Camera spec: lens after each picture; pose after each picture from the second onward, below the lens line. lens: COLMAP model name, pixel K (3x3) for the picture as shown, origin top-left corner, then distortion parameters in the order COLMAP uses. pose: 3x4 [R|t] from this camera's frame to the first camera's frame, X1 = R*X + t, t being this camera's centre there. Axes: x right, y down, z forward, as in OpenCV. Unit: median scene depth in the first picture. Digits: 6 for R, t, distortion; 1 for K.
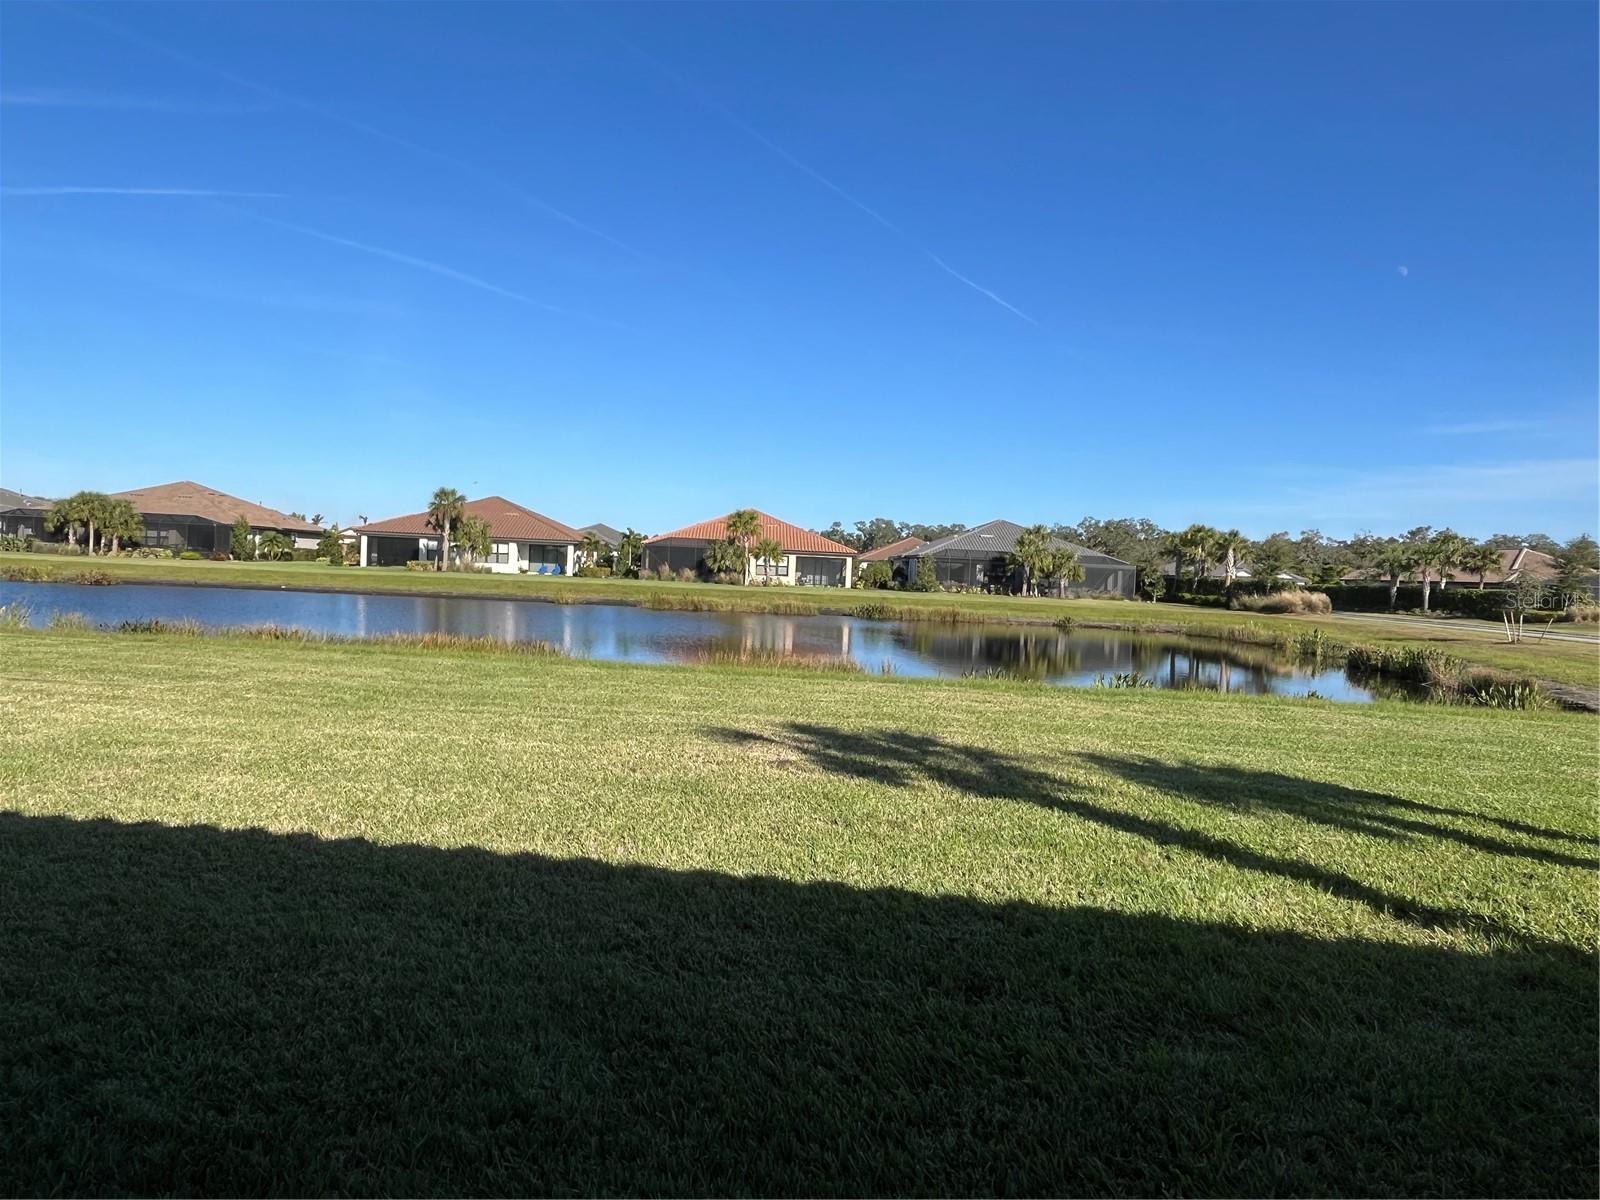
lens RADIAL K [[1013.8, 0, 800.0], [0, 1013.8, 600.0], [0, 0, 1]] dist [-0.004038, -0.002330]
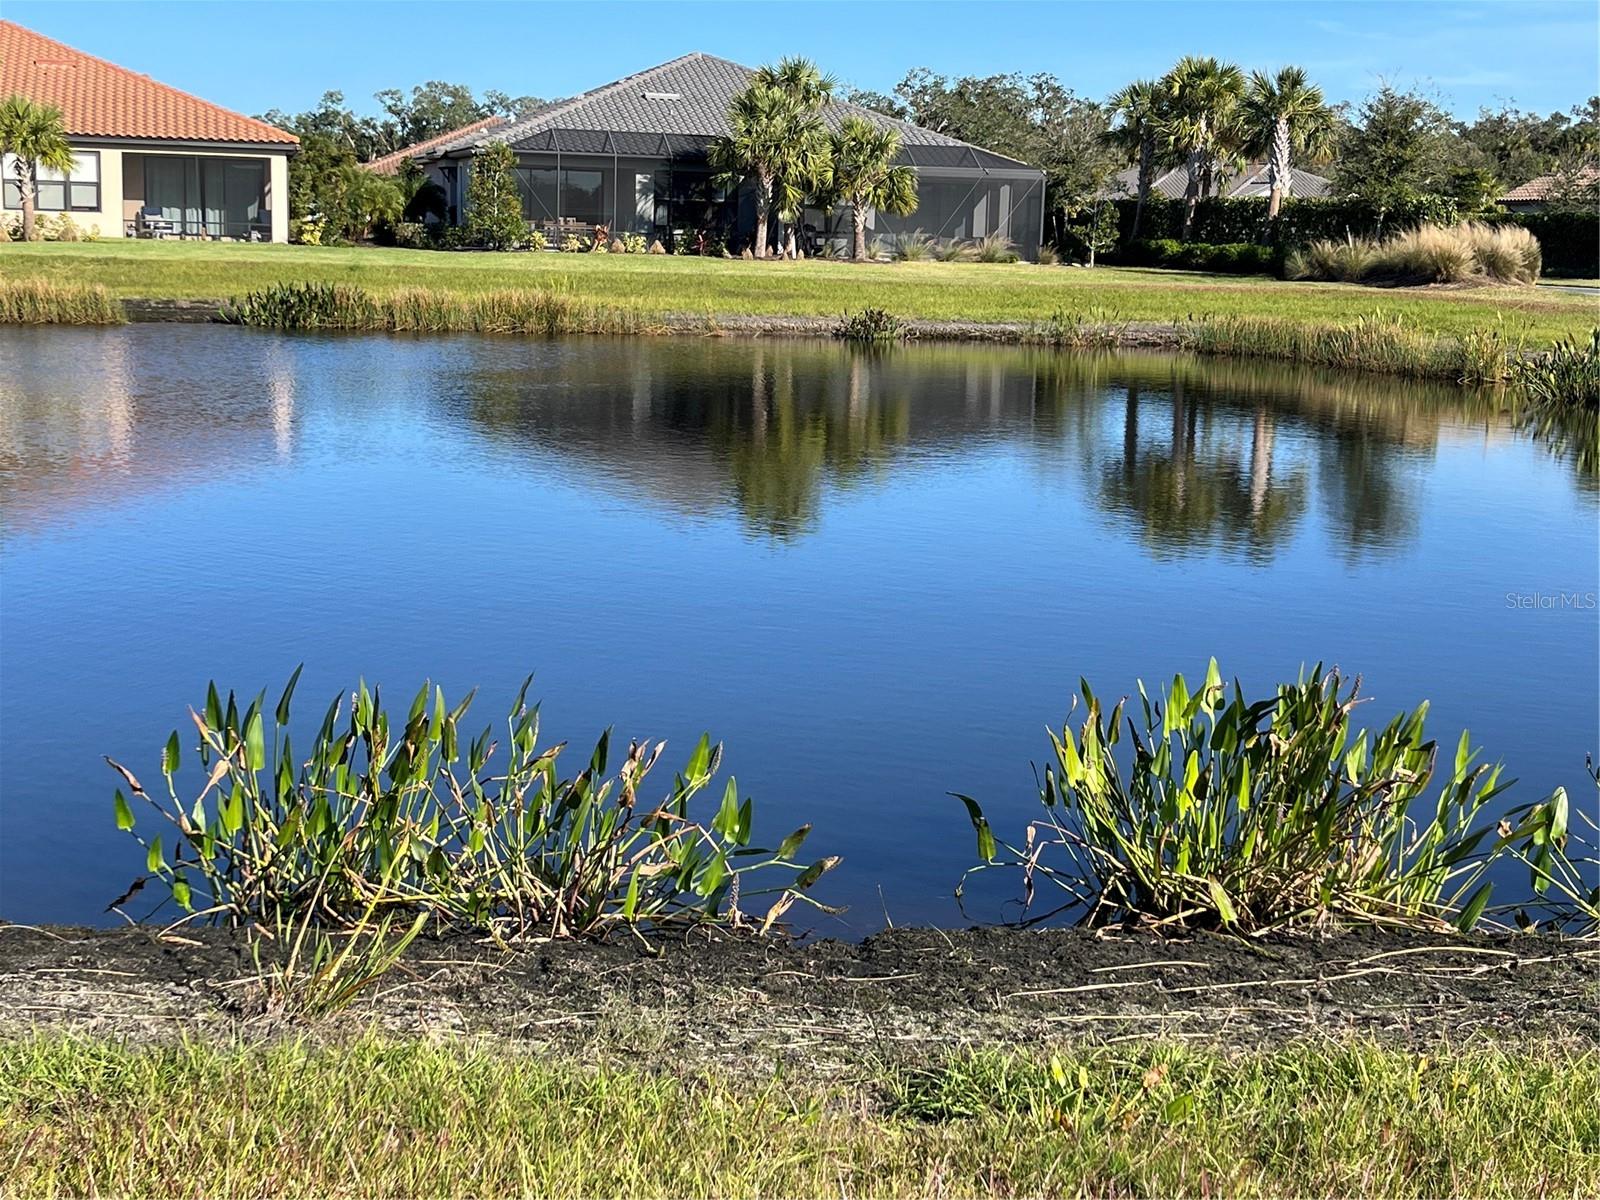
lens RADIAL K [[2179.4, 0, 800.0], [0, 2179.4, 600.0], [0, 0, 1]] dist [0.134067, -0.430690]
pose [[0.974633, -0.055125, 0.216913, 0.053476], [0.023186, 0.988847, 0.147122, 0.002932], [-0.222604, -0.138361, 0.965041, 0.202539]]
